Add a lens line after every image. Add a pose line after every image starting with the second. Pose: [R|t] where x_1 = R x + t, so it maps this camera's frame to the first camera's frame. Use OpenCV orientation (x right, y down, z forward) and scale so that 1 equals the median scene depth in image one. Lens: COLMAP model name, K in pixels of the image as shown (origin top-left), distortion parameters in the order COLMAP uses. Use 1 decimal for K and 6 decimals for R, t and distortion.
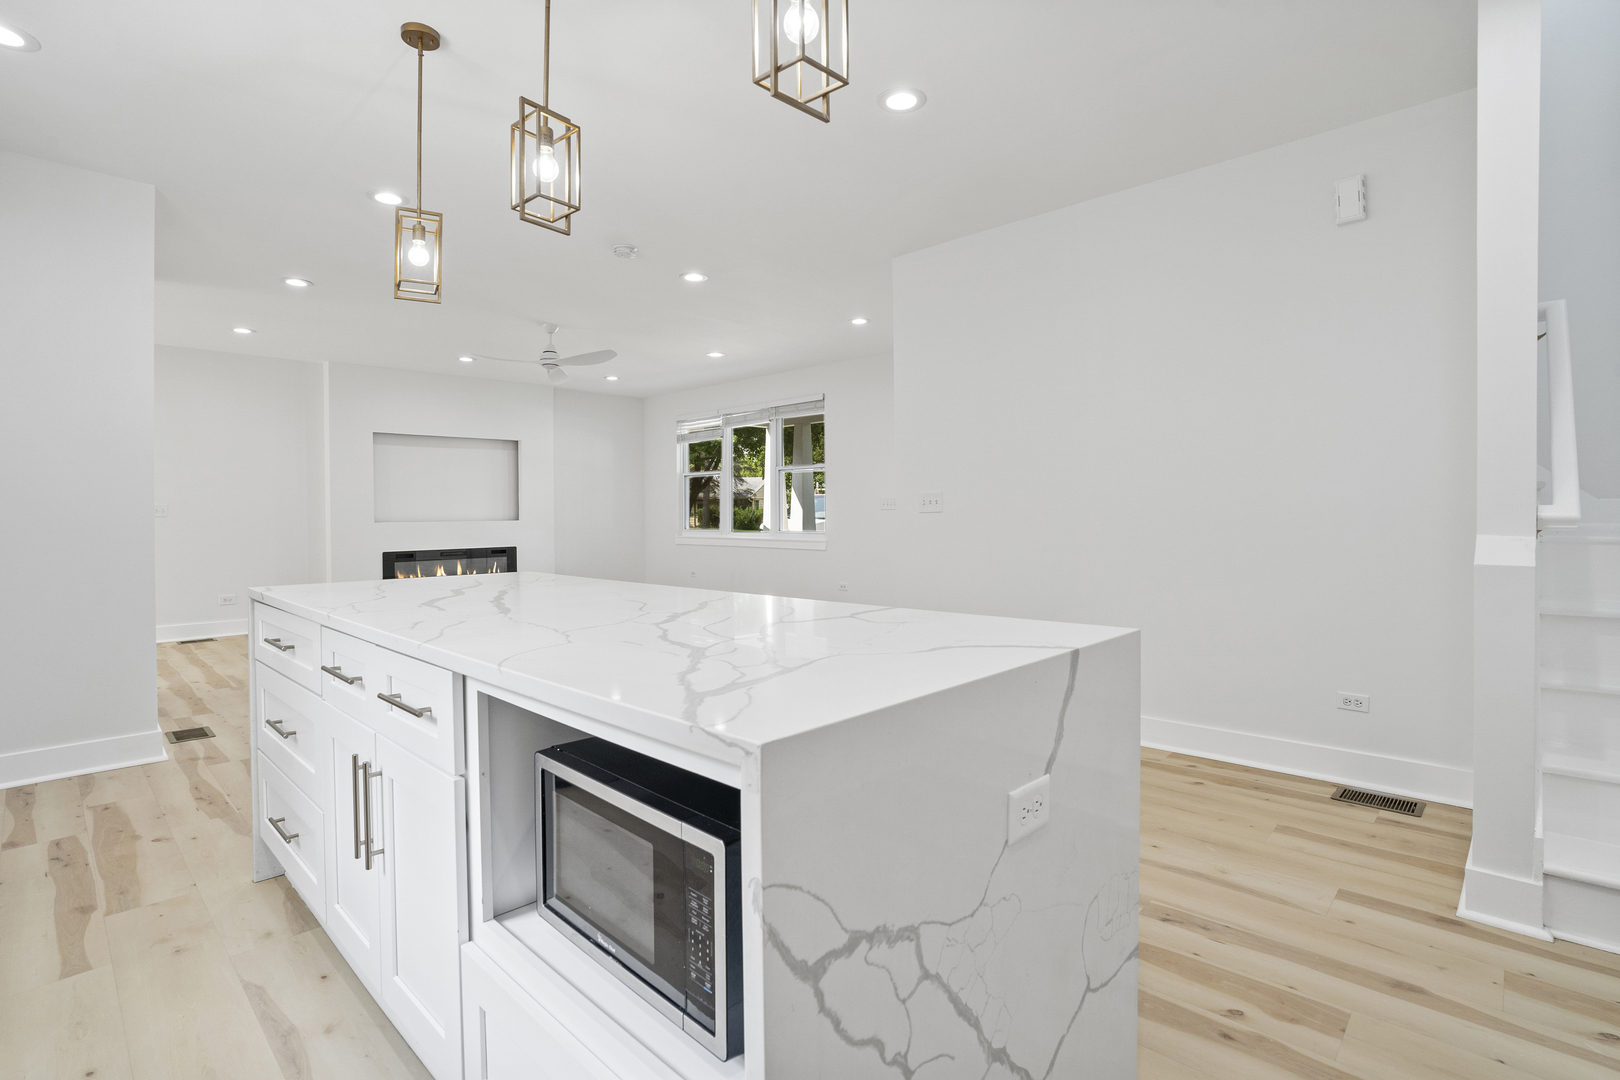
lens RADIAL K [[766.4, 0, 808.4], [0, 766.4, 528.9], [0, 0, 1]] dist [-0.062832, 0.023864]
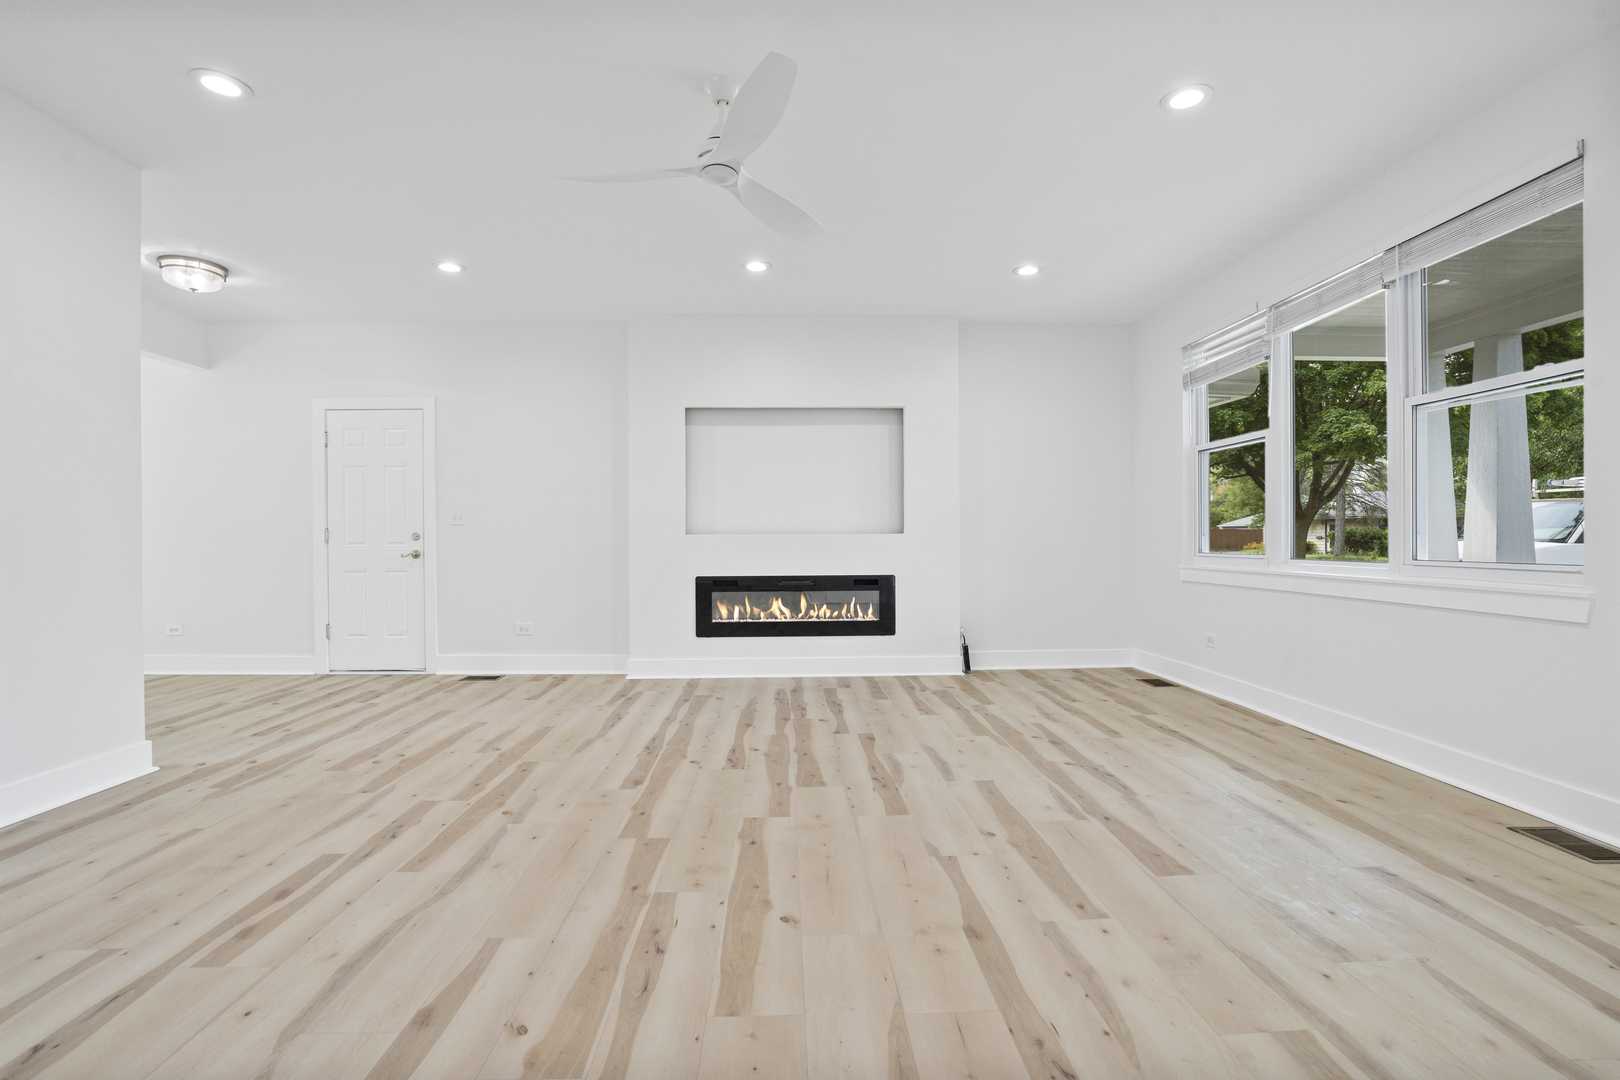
lens RADIAL K [[746.8, 0, 797.1], [0, 746.8, 536.7], [0, 0, 1]] dist [-0.071343, 0.026217]
pose [[0.709494, 0.001804, -0.704709, -0.003473], [-0.015093, 0.999806, -0.012636, 0.001025], [0.704550, 0.019601, 0.709384, 0.573536]]
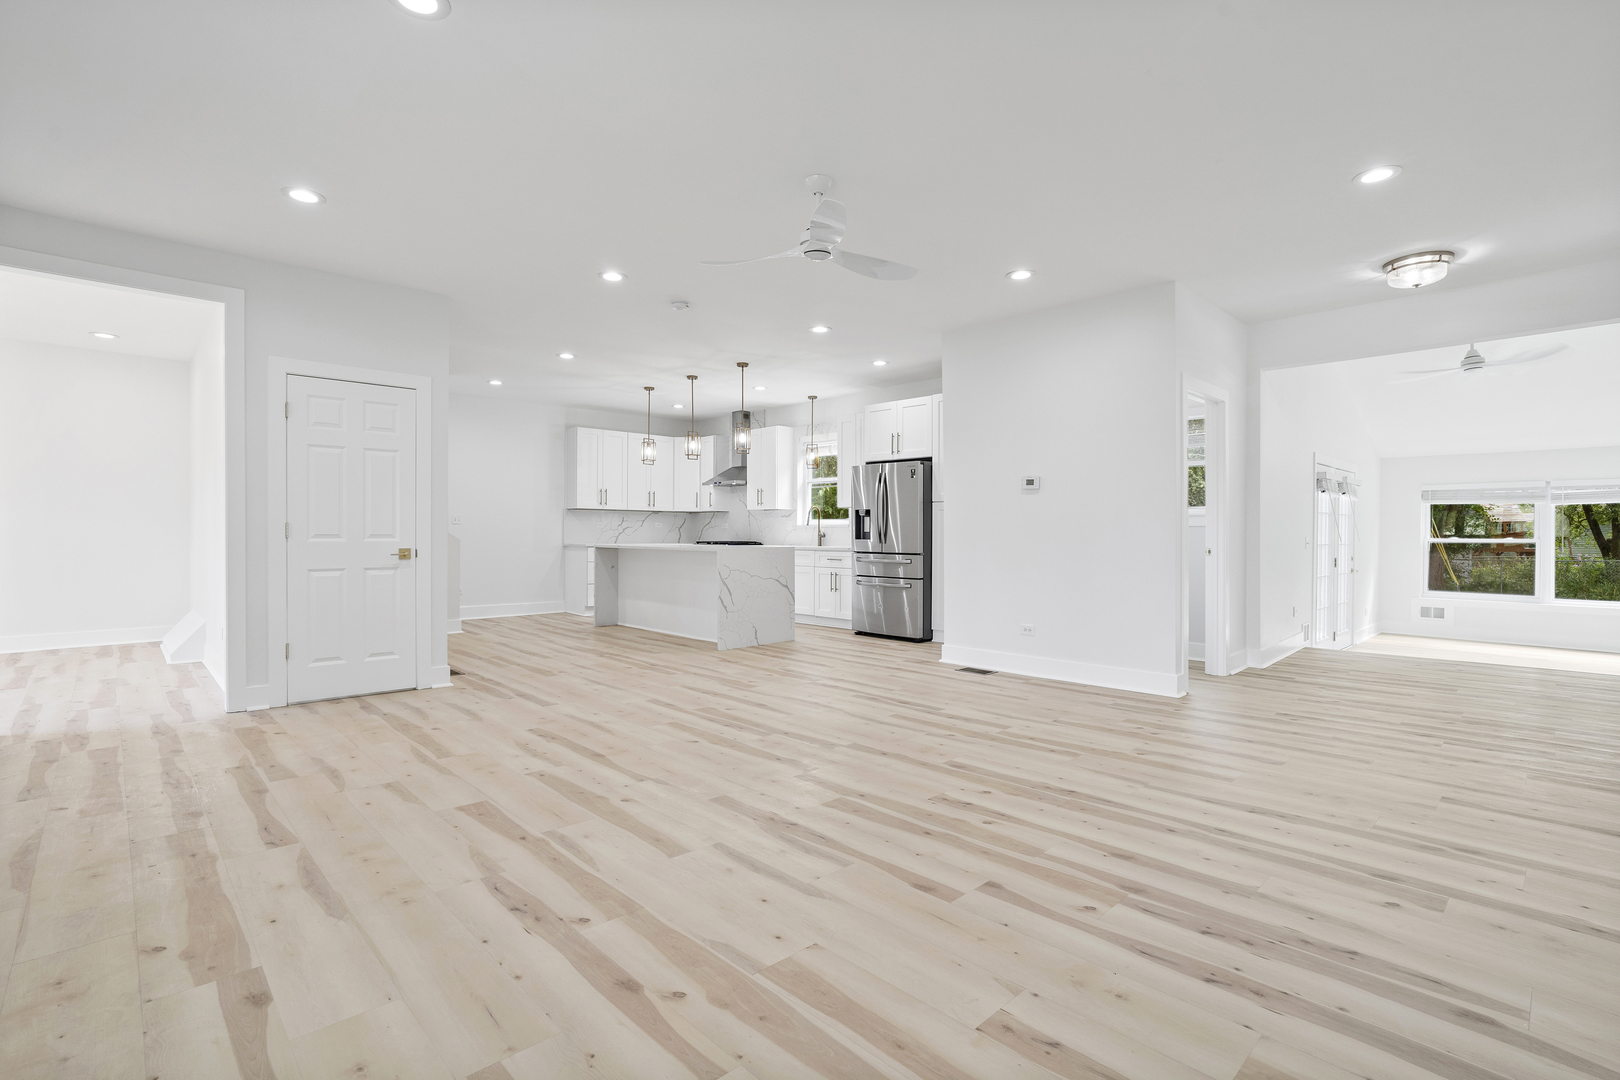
lens RADIAL K [[770.2, 0, 815.6], [0, 770.2, 556.8], [0, 0, 1]] dist [-0.072912, 0.040811]
pose [[-0.999255, 0.003393, 0.038444, -0.284621], [0.005363, 0.998671, 0.051249, -0.014372], [-0.038219, 0.051417, -0.997946, 1.244829]]
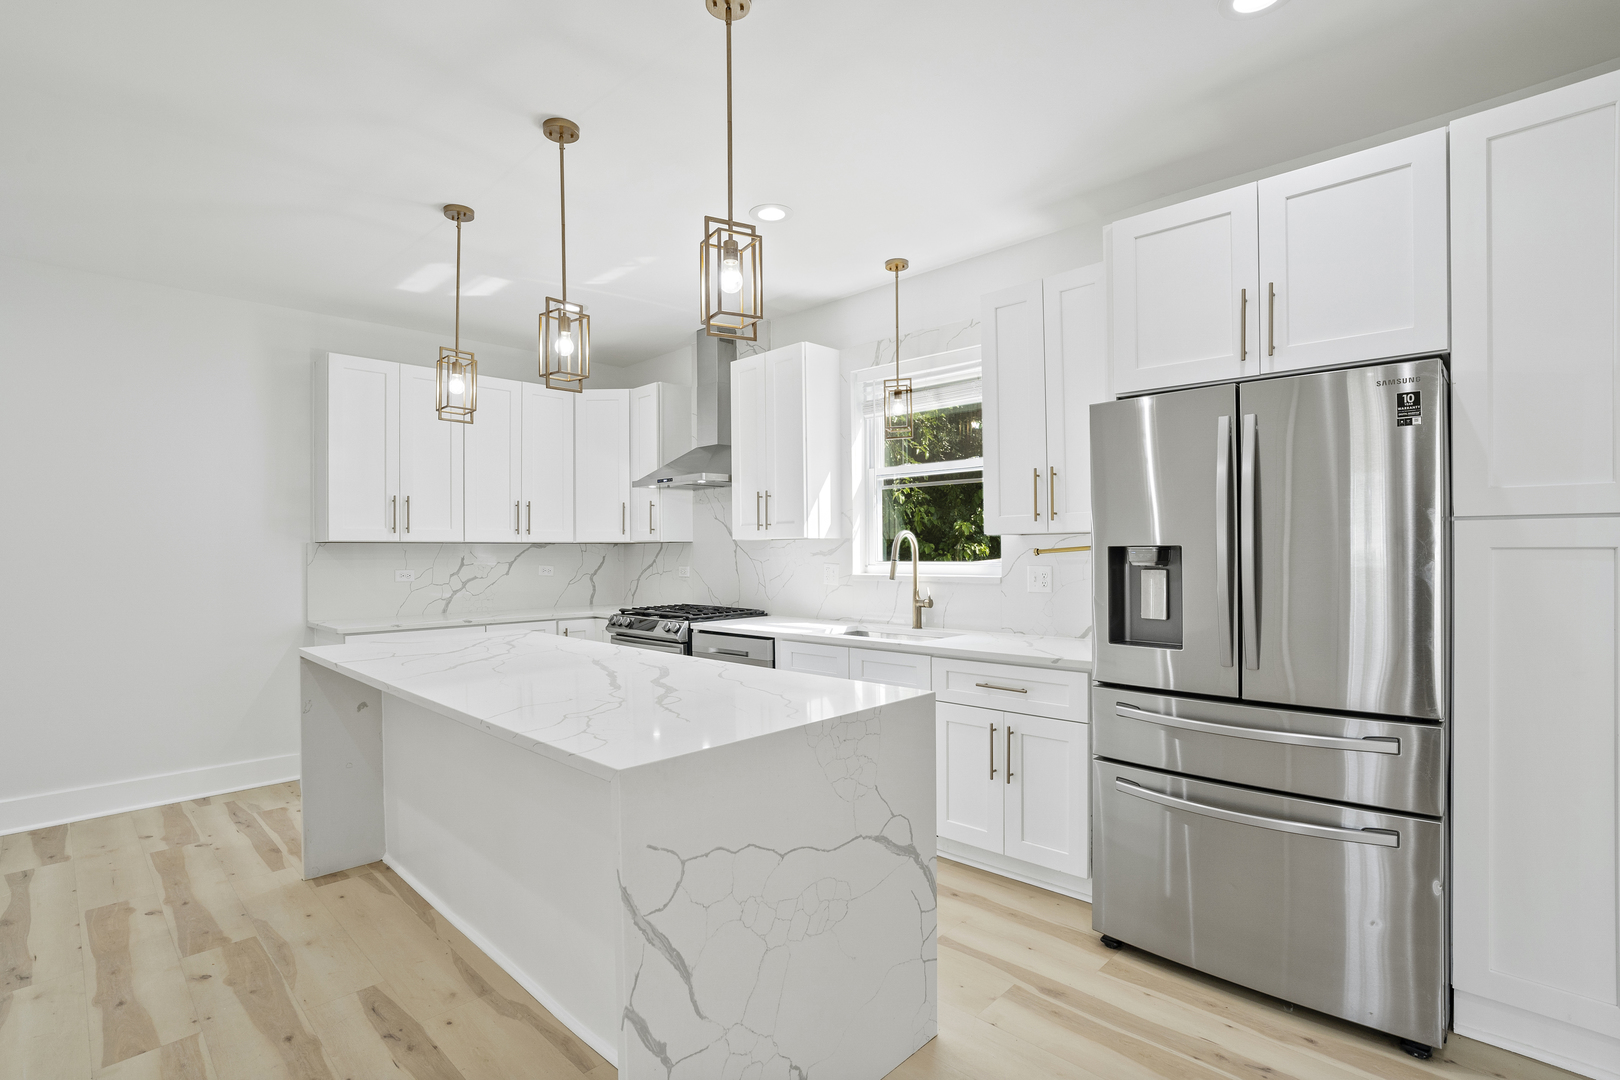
lens RADIAL K [[770.2, 0, 815.6], [0, 770.2, 556.8], [0, 0, 1]] dist [-0.072912, 0.040811]
pose [[-0.999887, 0.014356, -0.004379, -0.180822], [0.014220, 0.999454, 0.029811, -0.030942], [0.004805, 0.029746, -0.999546, 0.538615]]
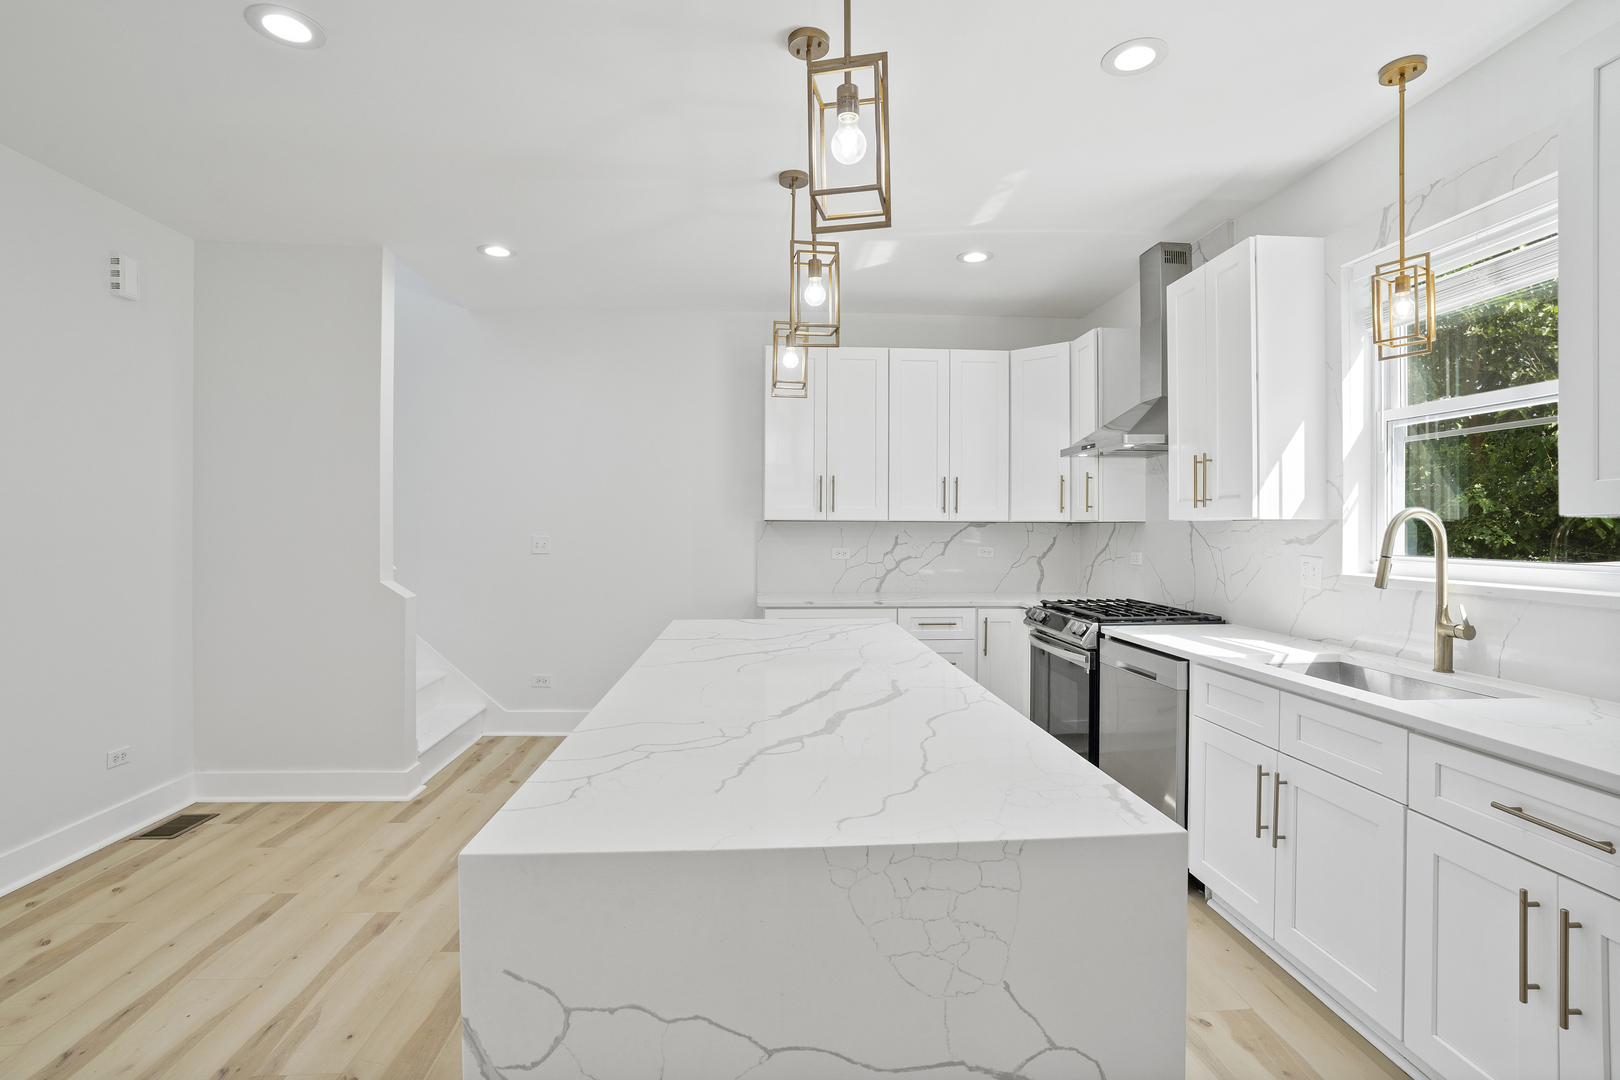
lens RADIAL K [[766.4, 0, 808.4], [0, 766.4, 528.9], [0, 0, 1]] dist [-0.062832, 0.023864]
pose [[-0.736126, 0.003162, 0.676837, -0.258428], [0.017195, 0.999754, 0.014031, -0.031961], [-0.676626, 0.021967, -0.735999, 0.421543]]
